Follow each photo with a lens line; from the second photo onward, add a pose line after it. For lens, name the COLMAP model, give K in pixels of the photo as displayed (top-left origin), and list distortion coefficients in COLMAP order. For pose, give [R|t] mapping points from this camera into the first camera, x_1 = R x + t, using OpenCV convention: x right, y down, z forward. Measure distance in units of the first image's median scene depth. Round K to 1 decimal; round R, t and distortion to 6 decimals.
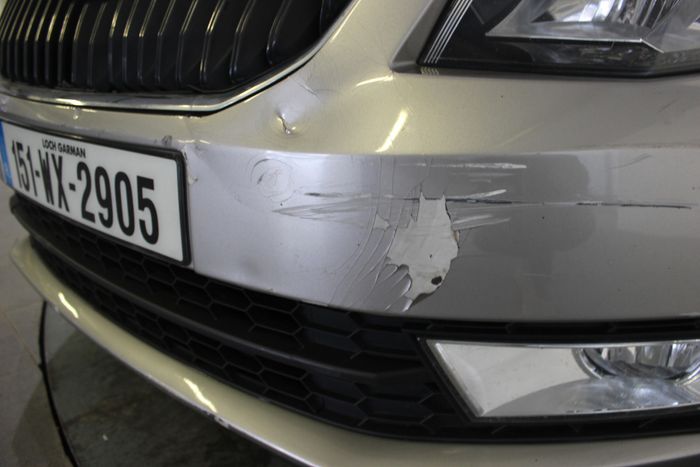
lens RADIAL K [[574.6, 0, 350.0], [0, 574.6, 233.5], [0, 0, 1]] dist [-0.153121, 0.157111]
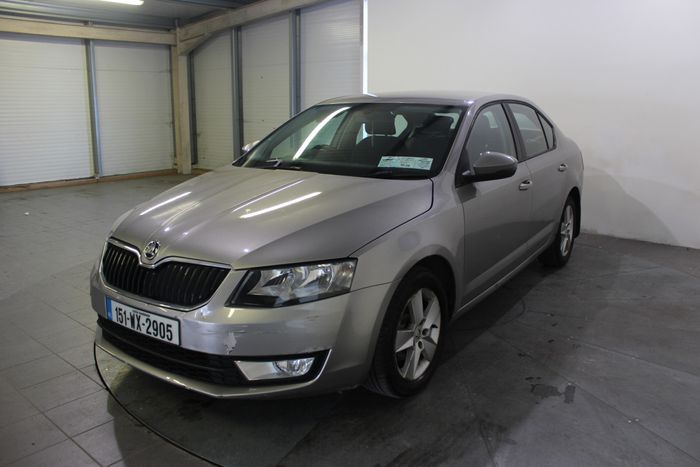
lens RADIAL K [[574.6, 0, 350.0], [0, 574.6, 233.5], [0, 0, 1]] dist [-0.153121, 0.157111]
pose [[0.993293, -0.012564, 0.114944, 0.466288], [0.027456, 0.991276, -0.128913, -0.186499], [-0.112322, 0.131204, 0.984972, -3.198488]]
